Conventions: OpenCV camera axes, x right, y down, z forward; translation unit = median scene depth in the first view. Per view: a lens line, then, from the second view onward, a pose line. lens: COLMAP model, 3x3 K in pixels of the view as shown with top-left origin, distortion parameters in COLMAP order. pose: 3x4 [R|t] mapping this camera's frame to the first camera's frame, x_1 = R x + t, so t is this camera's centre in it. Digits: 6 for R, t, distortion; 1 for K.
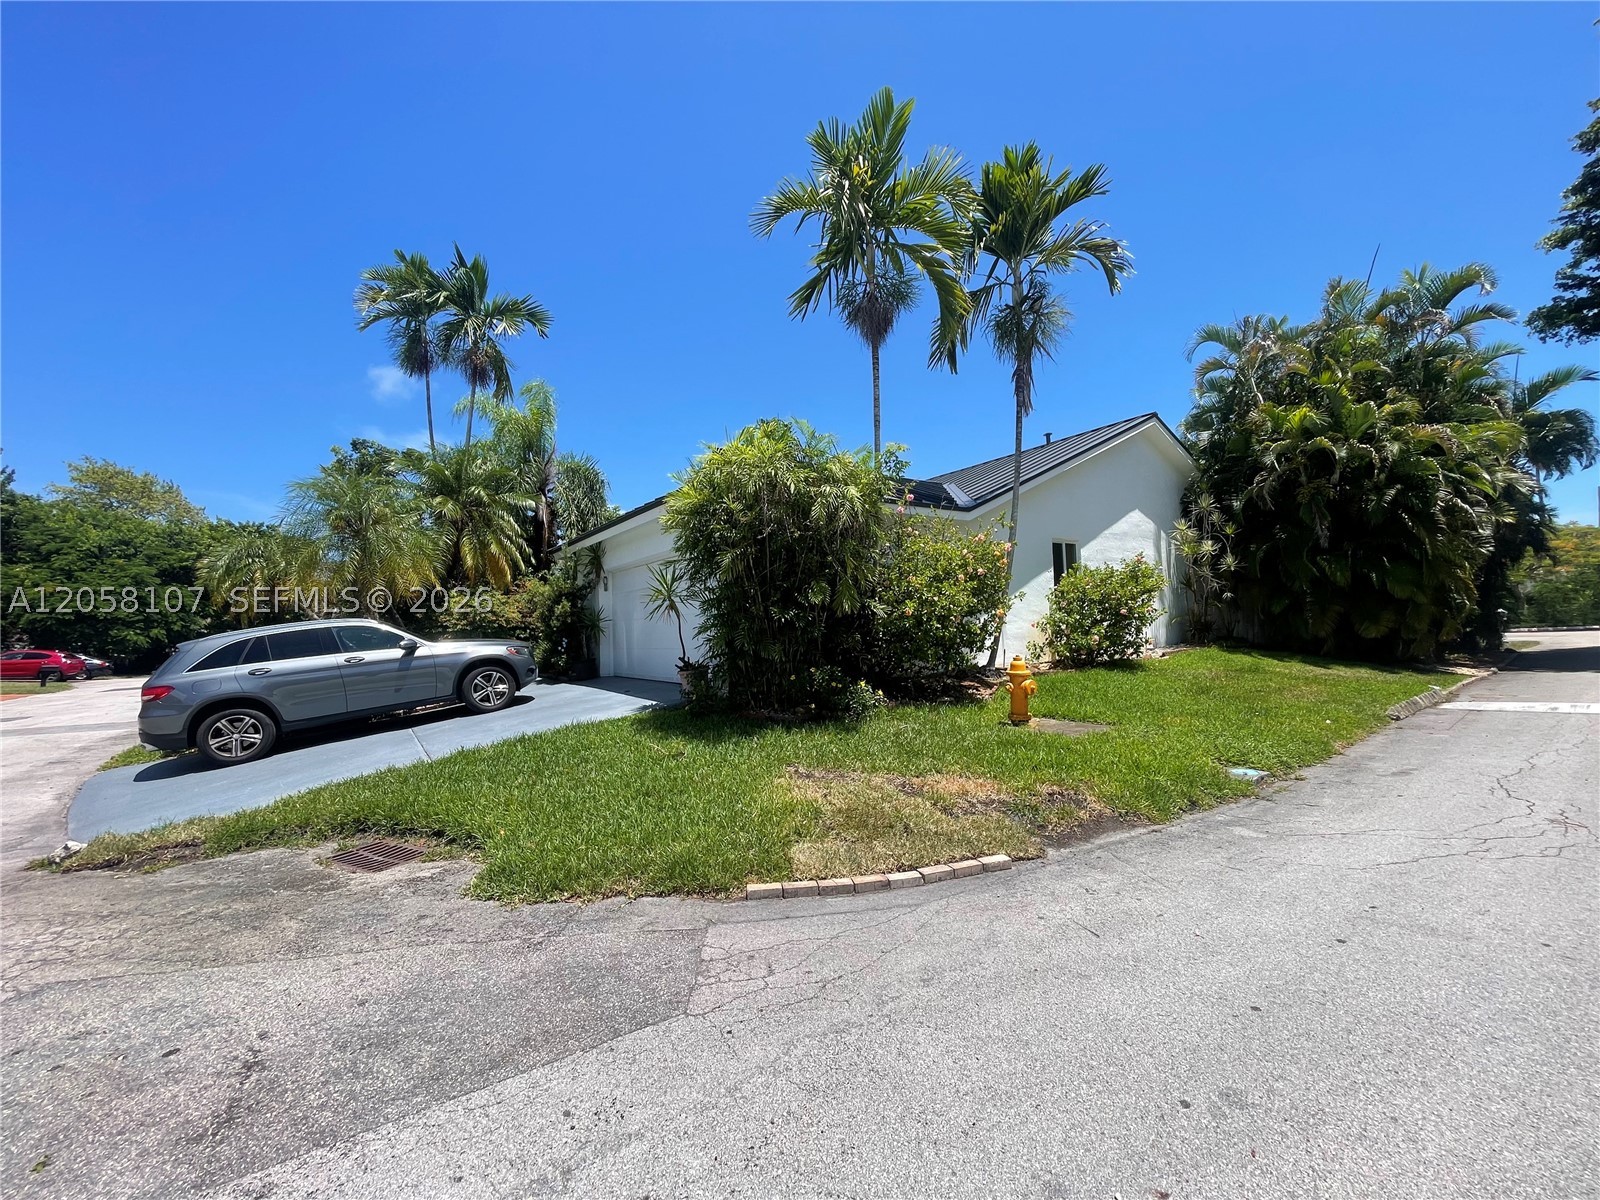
lens RADIAL K [[644.9, 0, 813.7], [0, 644.9, 601.2], [0, 0, 1]] dist [-0.002410, -0.000521]
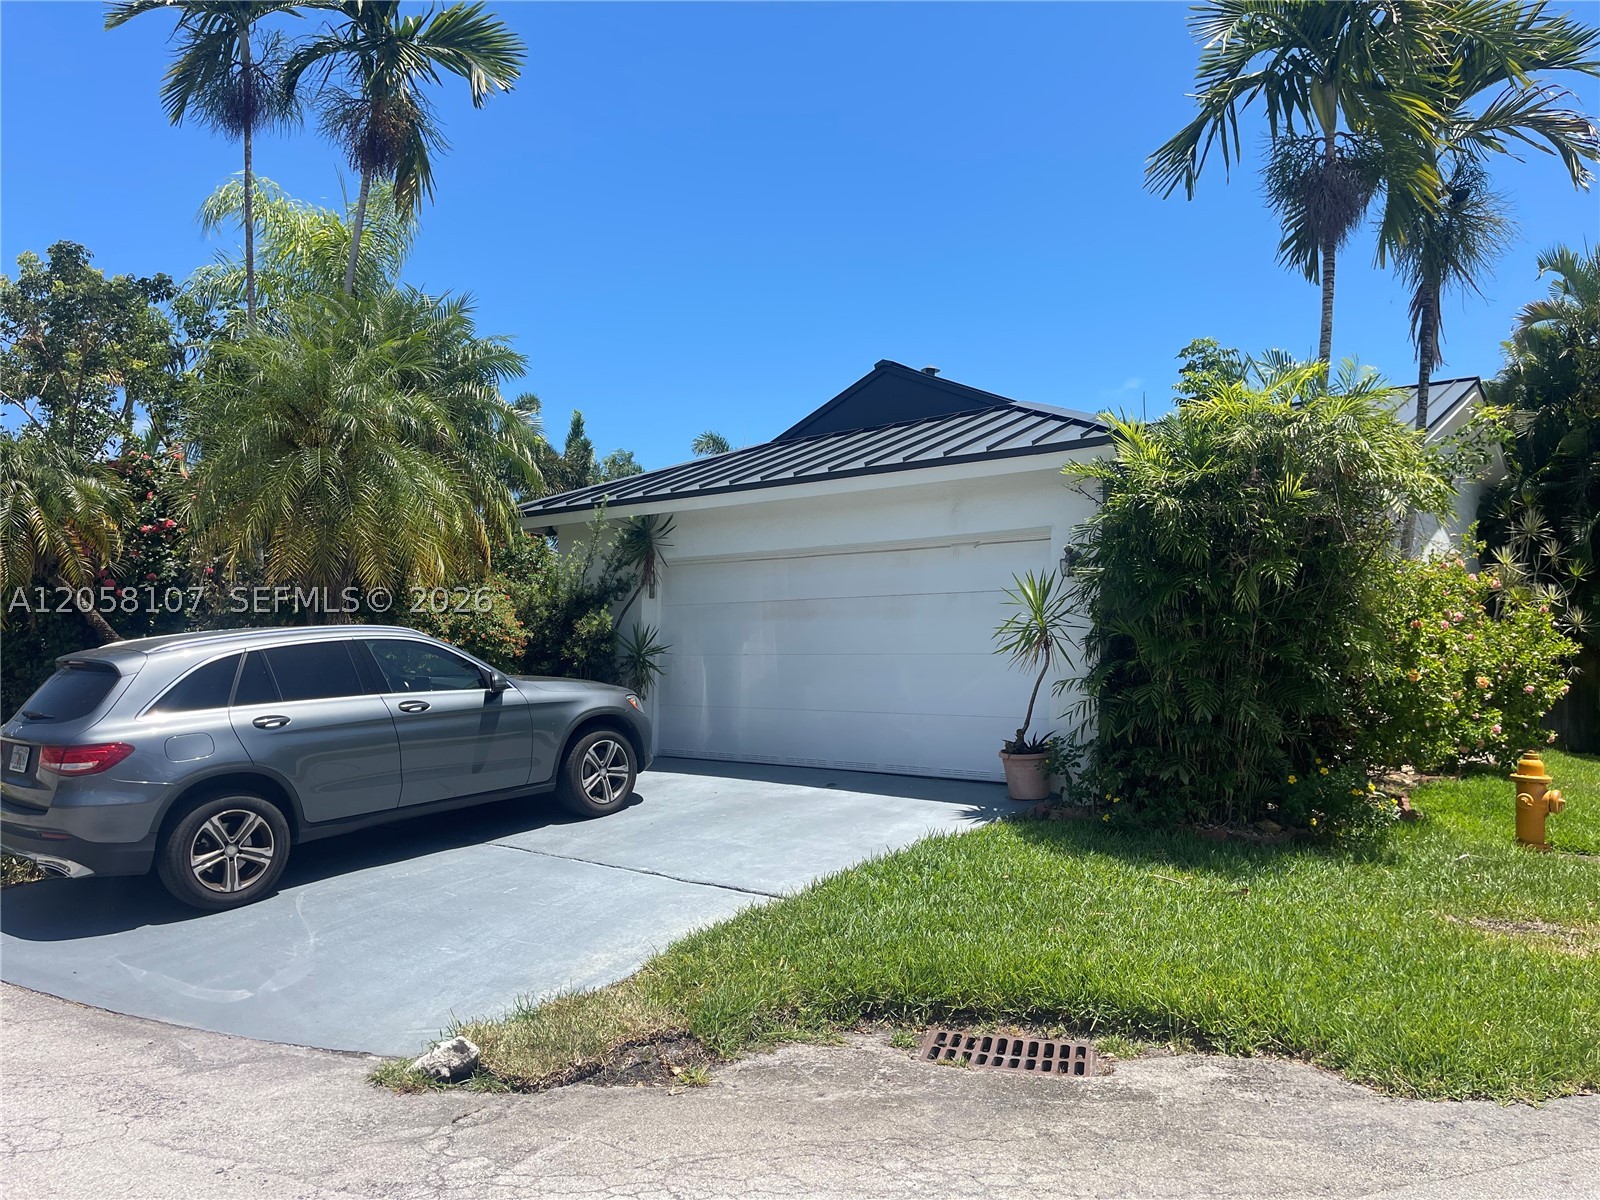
lens RADIAL K [[1223.9, 0, 791.5], [0, 1223.9, 600.8], [0, 0, 1]] dist [0.041940, -0.000063]
pose [[0.968130, 0.071351, 0.240070, -0.642024], [-0.064756, 0.997278, -0.035260, 0.022002], [-0.241933, 0.018590, 0.970115, -0.022643]]
